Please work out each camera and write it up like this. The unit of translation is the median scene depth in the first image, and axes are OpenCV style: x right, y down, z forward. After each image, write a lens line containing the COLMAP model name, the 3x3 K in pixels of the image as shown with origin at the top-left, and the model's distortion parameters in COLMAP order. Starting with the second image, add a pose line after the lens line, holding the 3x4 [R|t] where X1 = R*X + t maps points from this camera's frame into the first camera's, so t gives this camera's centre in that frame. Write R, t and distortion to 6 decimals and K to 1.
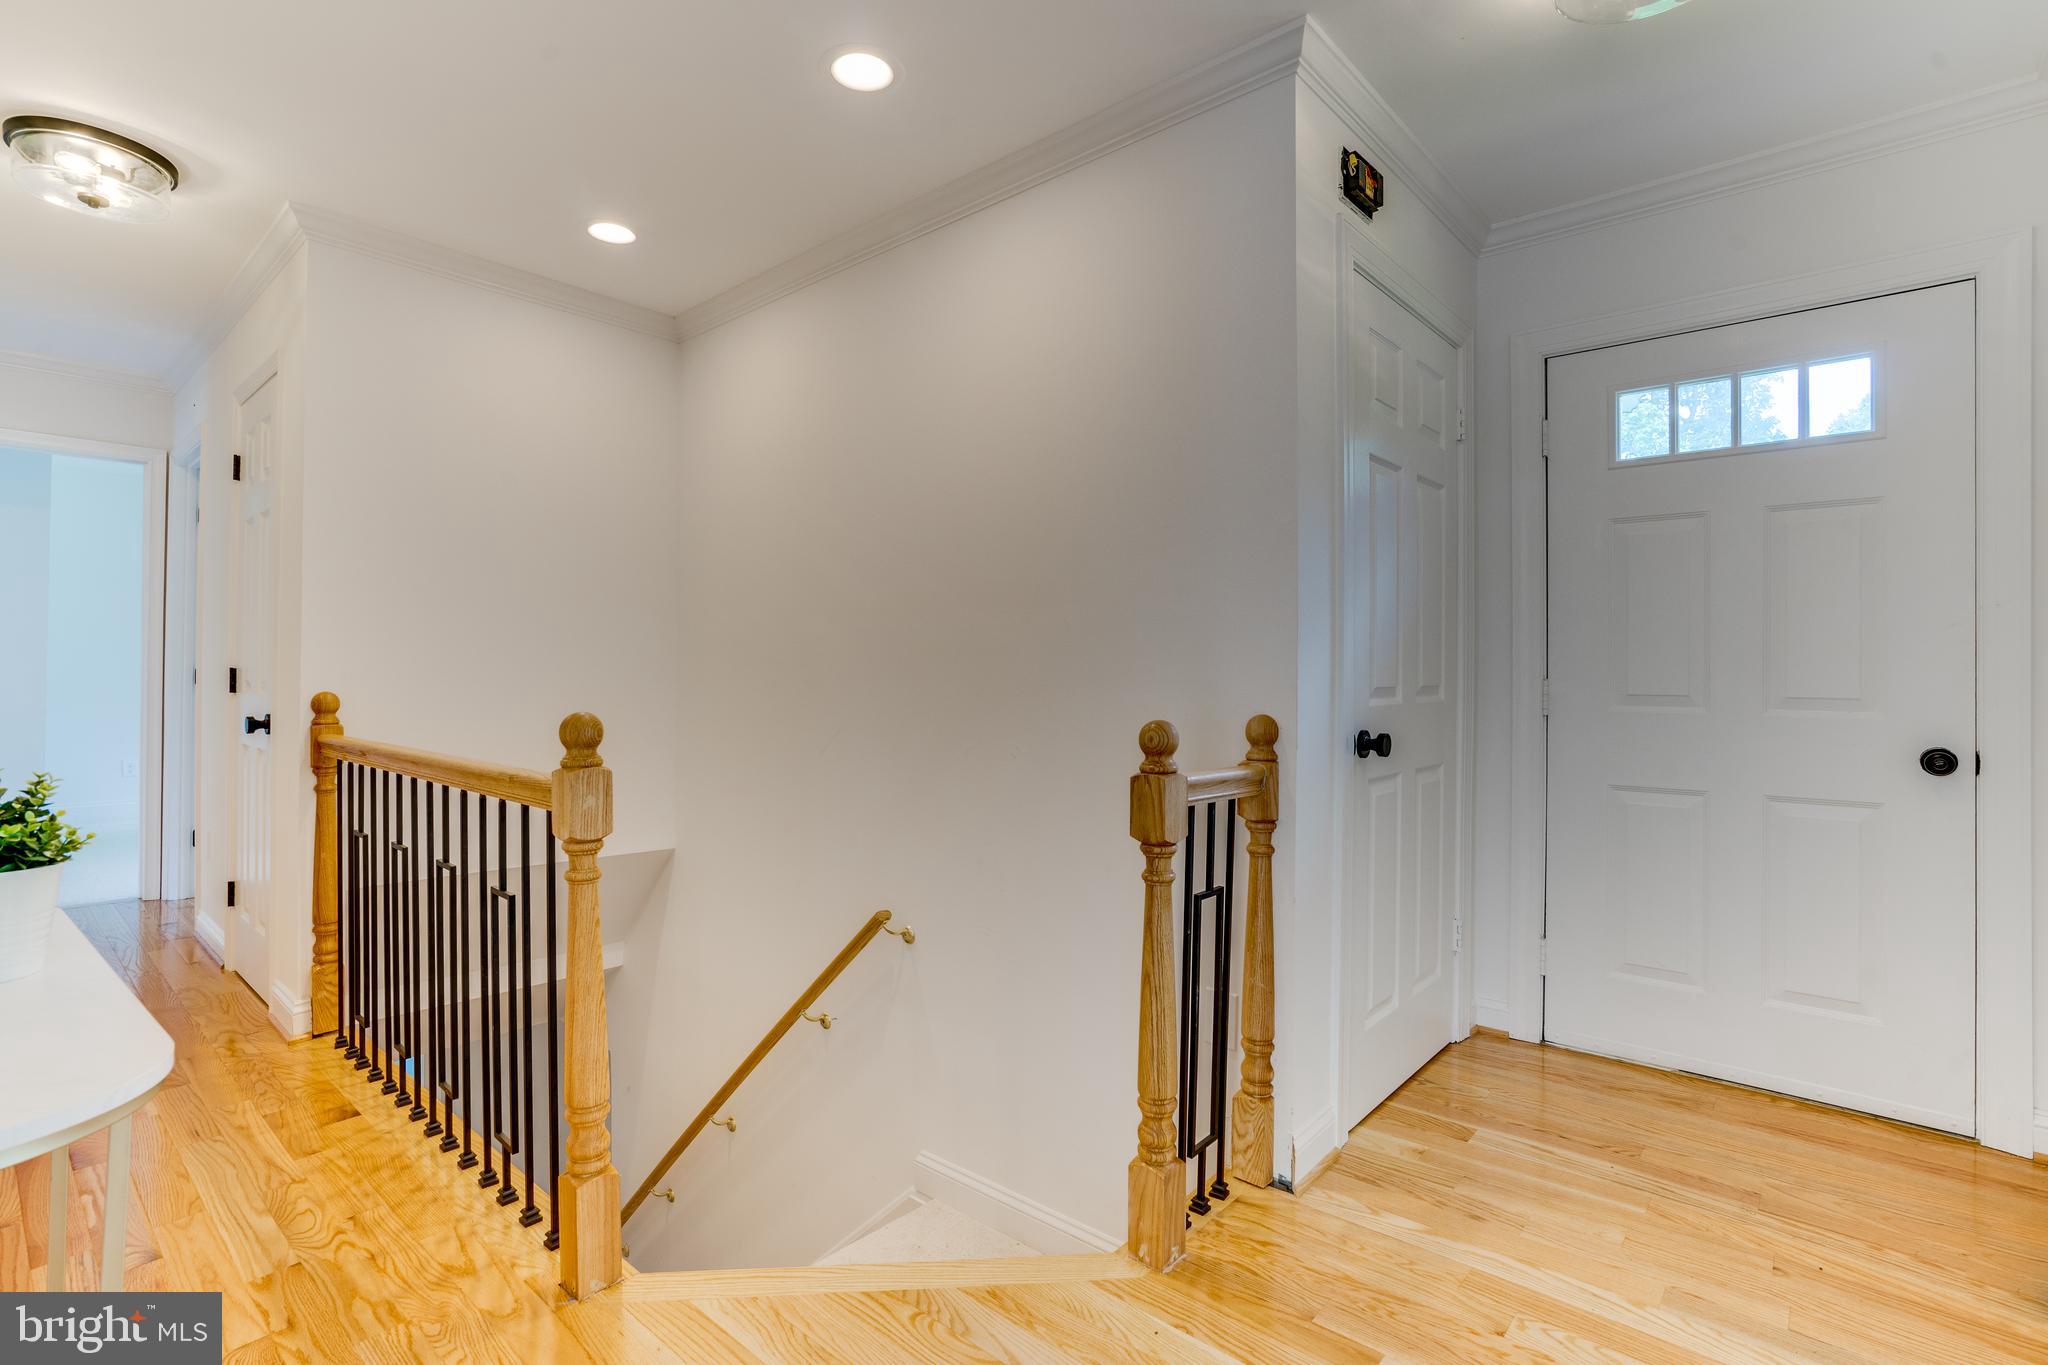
lens RADIAL K [[939.2, 0, 1019.3], [0, 939.2, 683.9], [0, 0, 1]] dist [-0.026776, 0.007423]
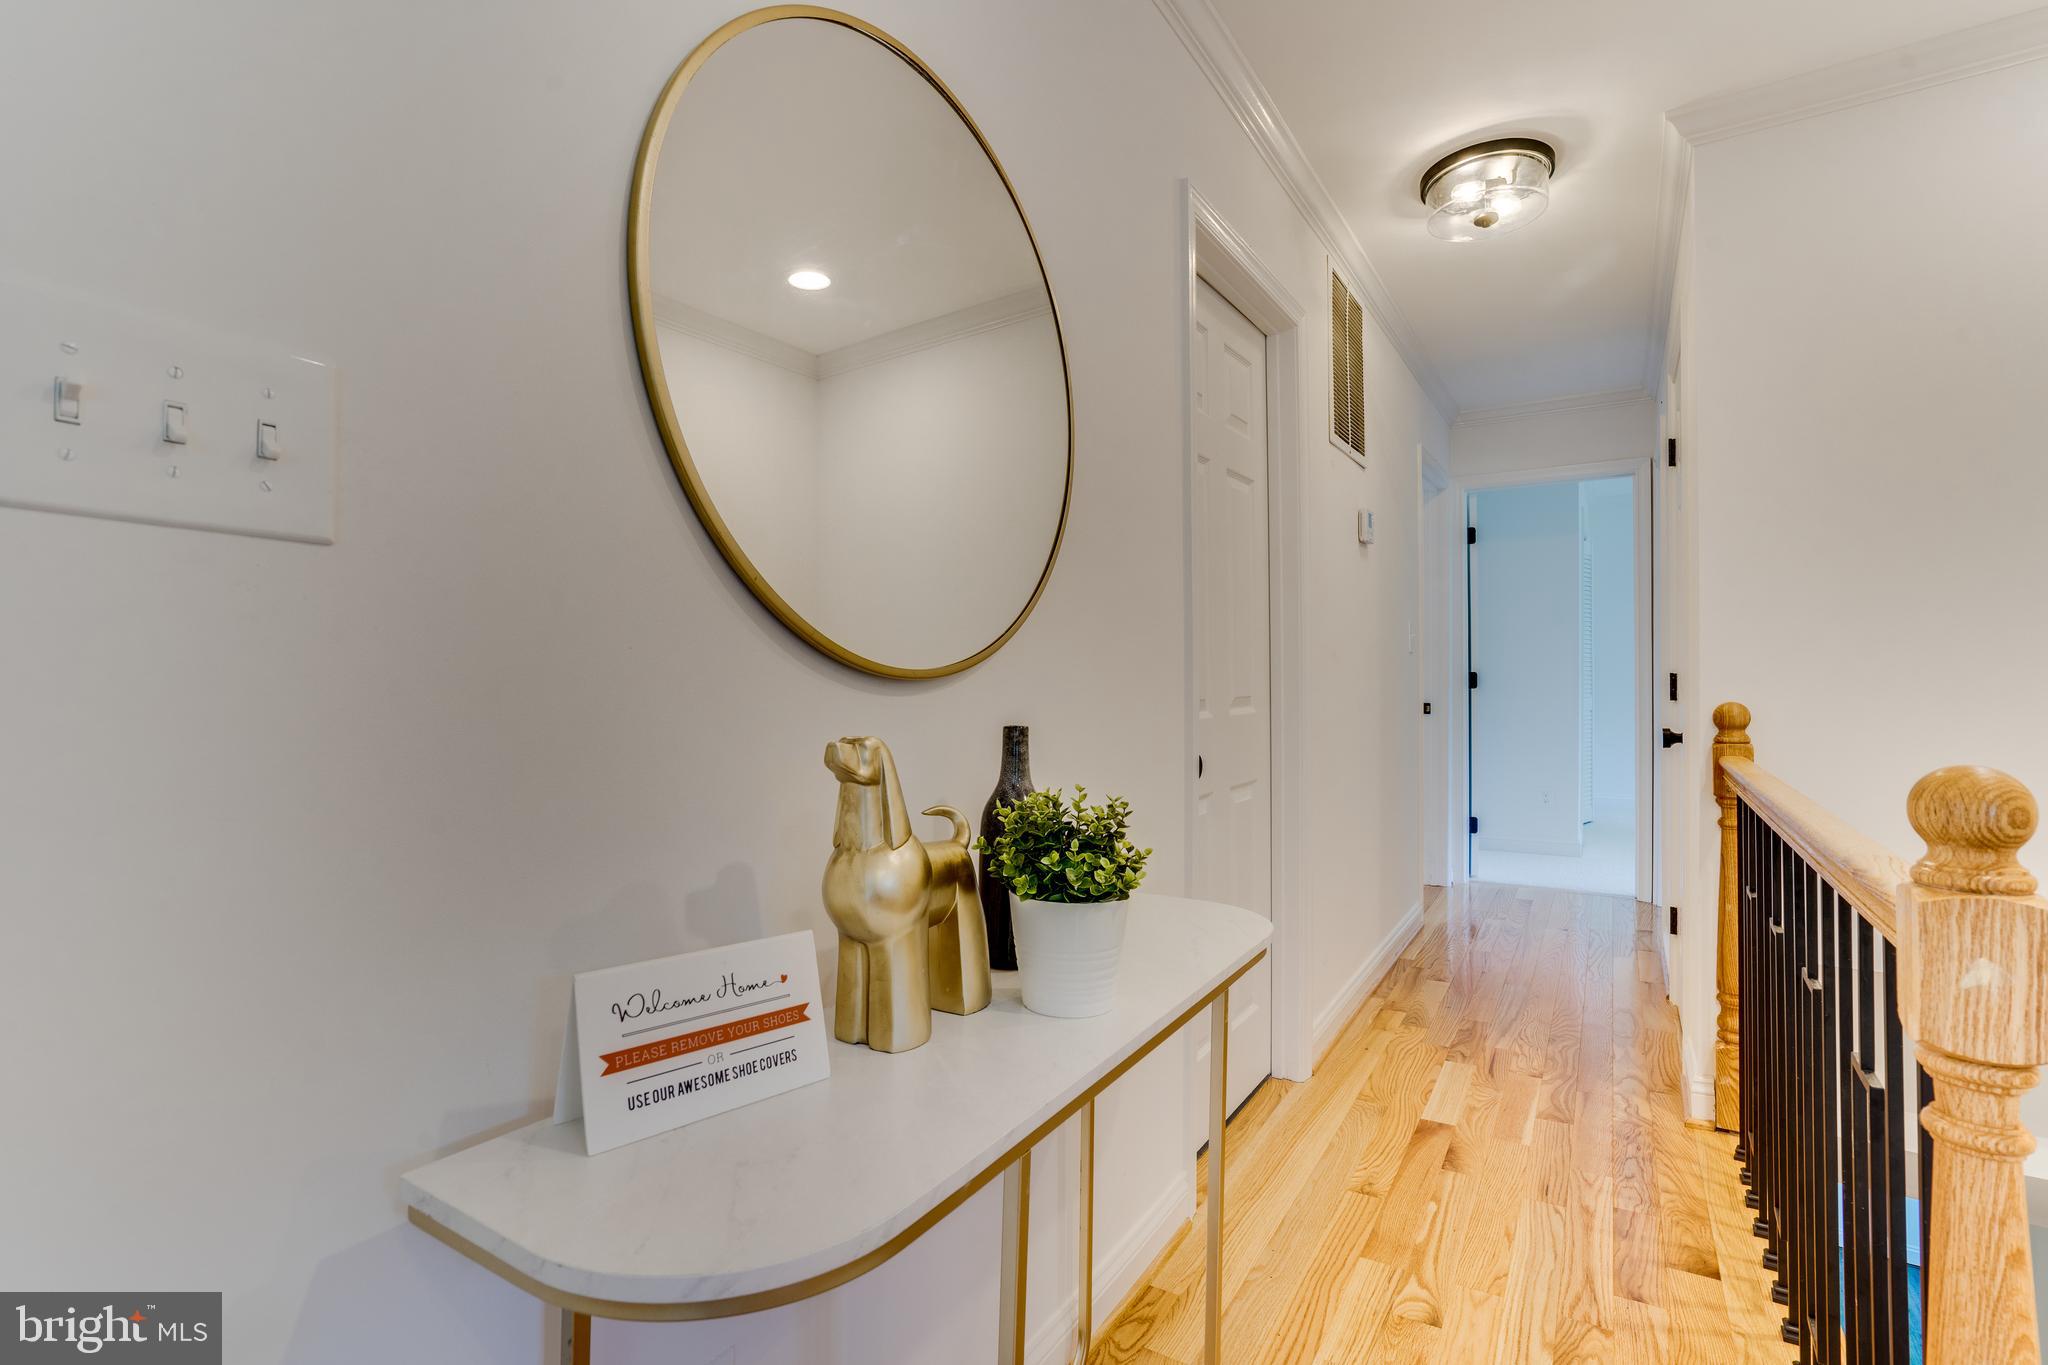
lens RADIAL K [[939.2, 0, 1006.6], [0, 939.2, 681.9], [0, 0, 1]] dist [-0.026776, 0.007423]
pose [[0.149042, -0.004957, -0.988819, -0.067276], [-0.000766, 0.999987, -0.005128, -0.005134], [0.988831, 0.001522, 0.149036, 0.318201]]
